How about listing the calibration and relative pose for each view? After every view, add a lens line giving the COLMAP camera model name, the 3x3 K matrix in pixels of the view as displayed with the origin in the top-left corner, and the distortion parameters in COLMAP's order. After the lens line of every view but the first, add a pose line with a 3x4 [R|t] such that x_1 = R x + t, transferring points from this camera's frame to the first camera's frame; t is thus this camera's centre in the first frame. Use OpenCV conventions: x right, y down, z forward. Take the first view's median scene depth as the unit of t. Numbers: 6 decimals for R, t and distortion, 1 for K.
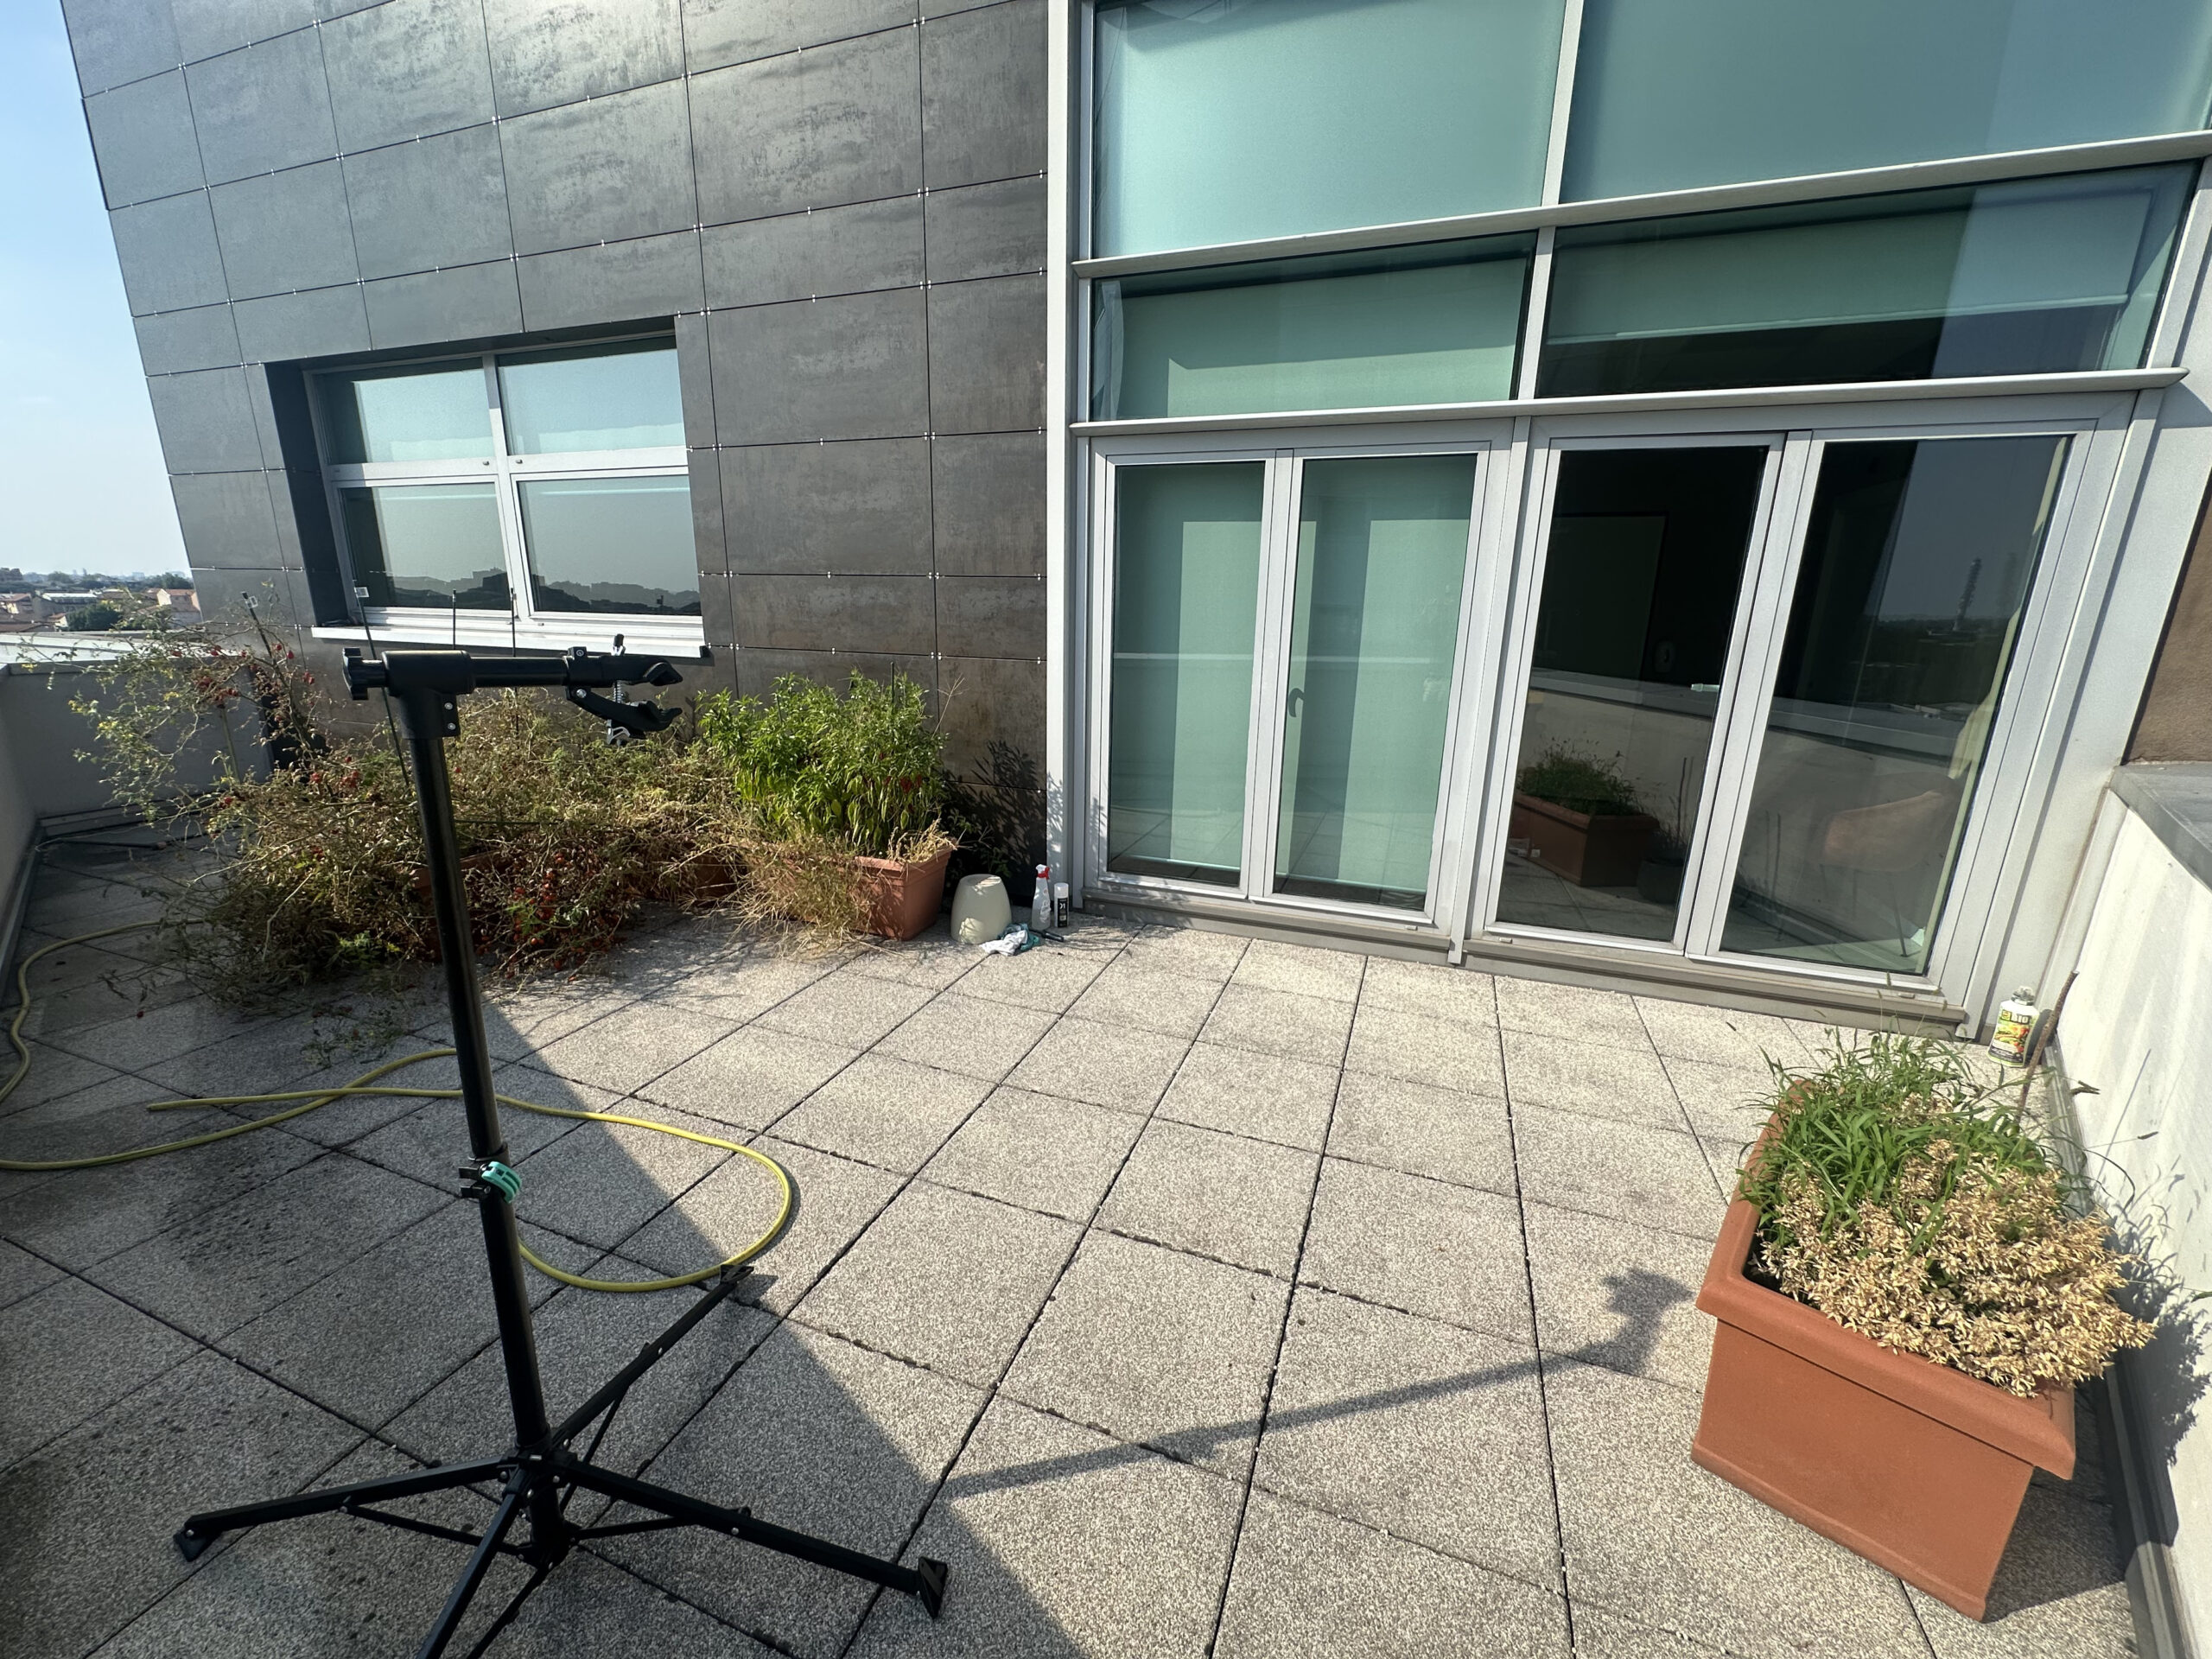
lens RADIAL K [[882.0, 0, 1103.3], [0, 882.0, 827.6], [0, 0, 1]] dist [-0.002390, 0.000462]
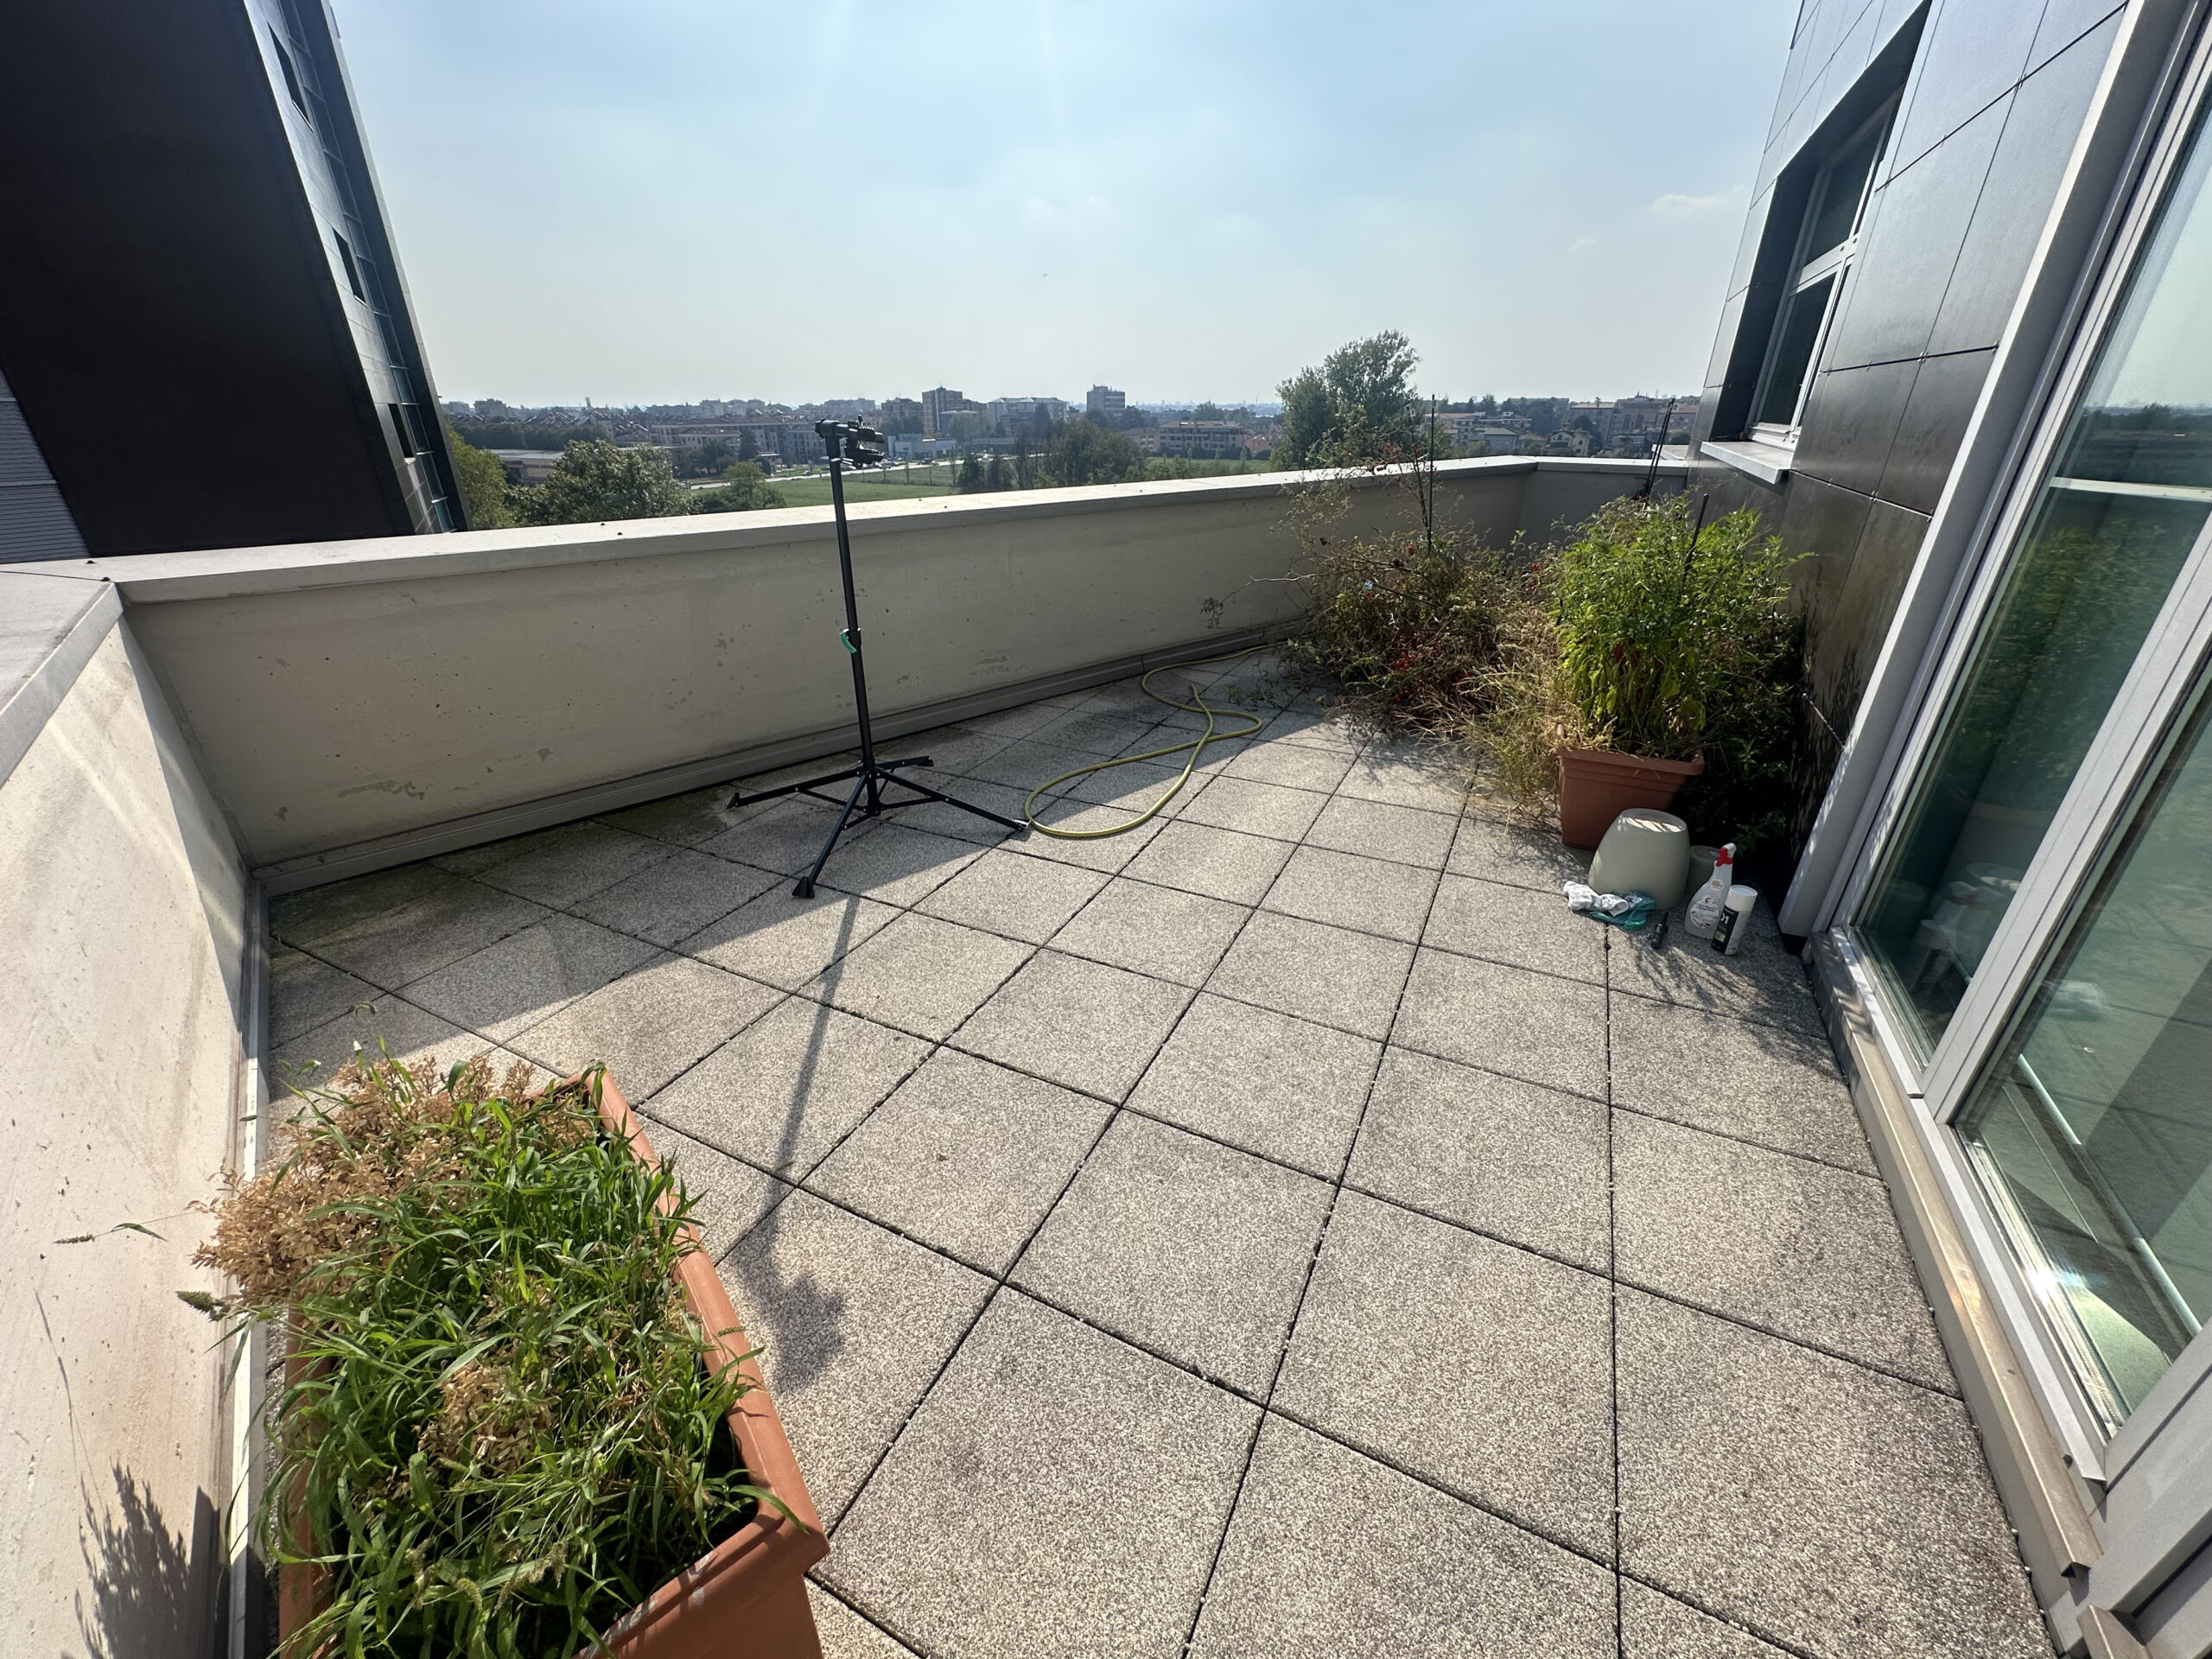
lens RADIAL K [[882.0, 0, 1102.6], [0, 882.0, 826.4], [0, 0, 1]] dist [-0.002390, 0.000462]
pose [[-0.103528, 0.412730, -0.904951, 0.807856], [-0.251434, 0.869429, 0.425293, -0.184878], [0.962321, 0.271566, 0.013764, 0.819064]]
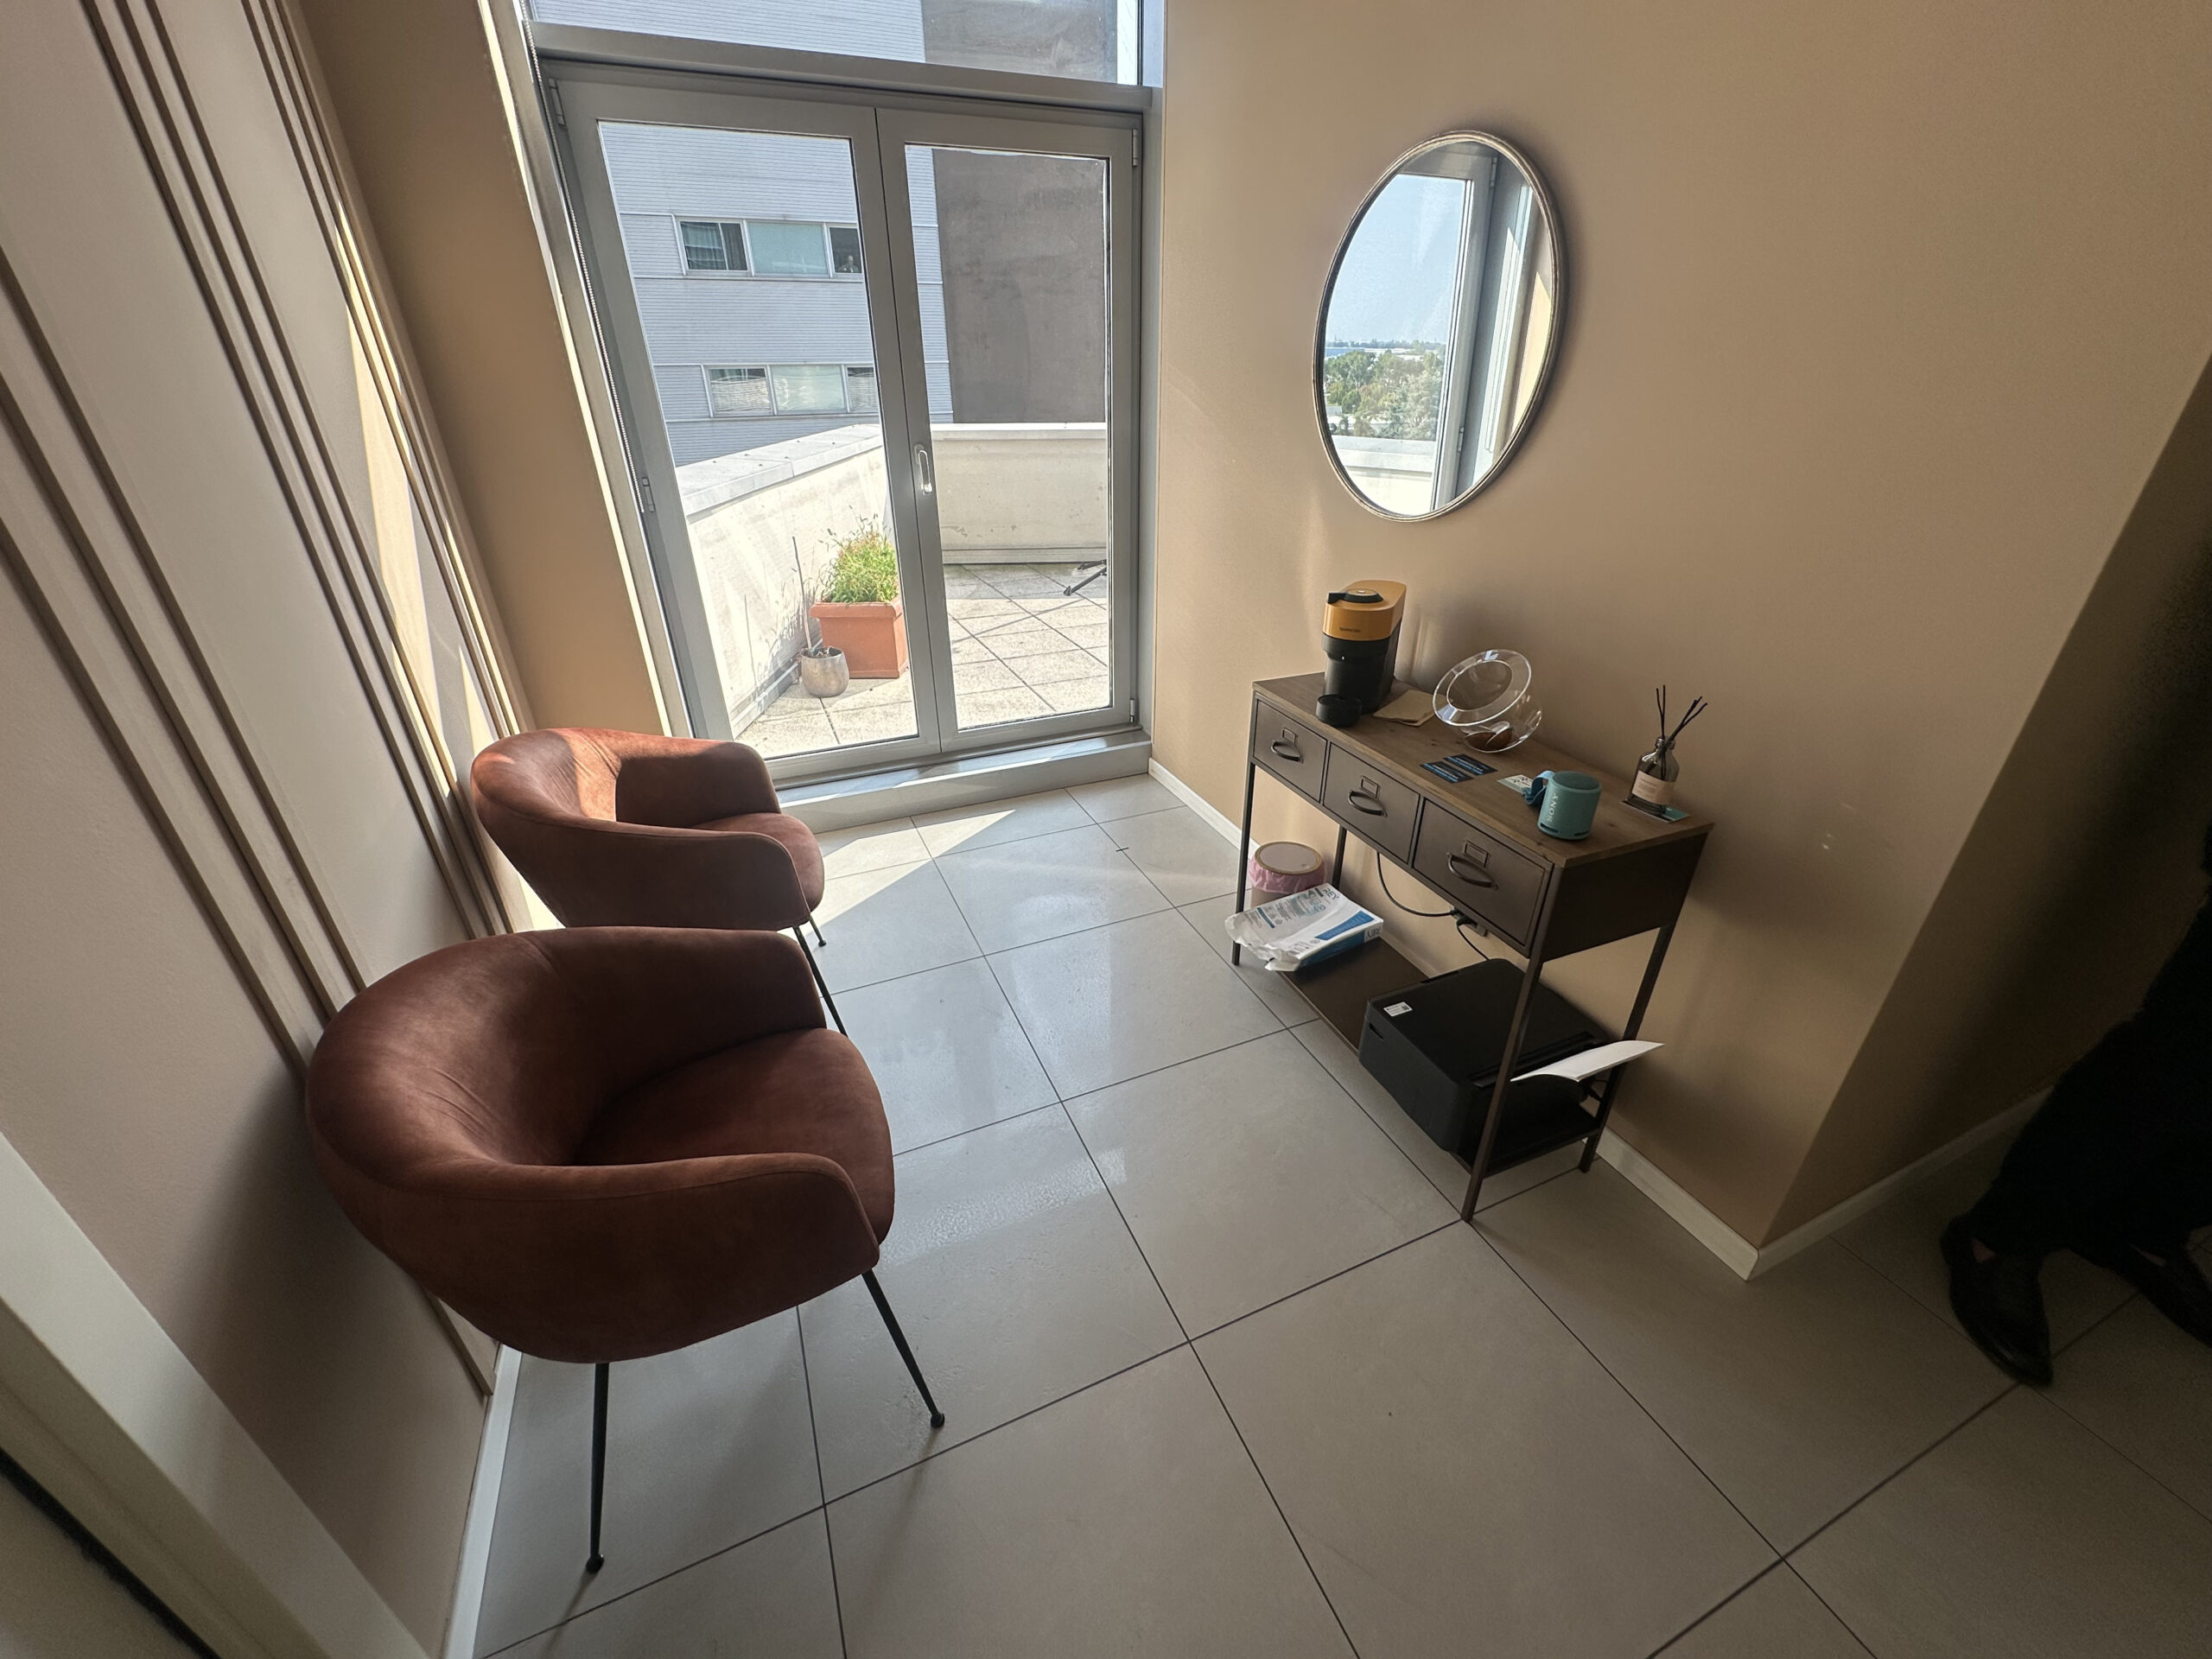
lens RADIAL K [[882.0, 0, 1108.6], [0, 882.0, 830.3], [0, 0, 1]] dist [-0.002390, 0.000462]
pose [[-0.720198, 0.311771, -0.619770, 1.479949], [-0.181461, 0.777586, 0.602023, -0.509719], [0.669617, 0.546040, -0.503441, 2.111794]]
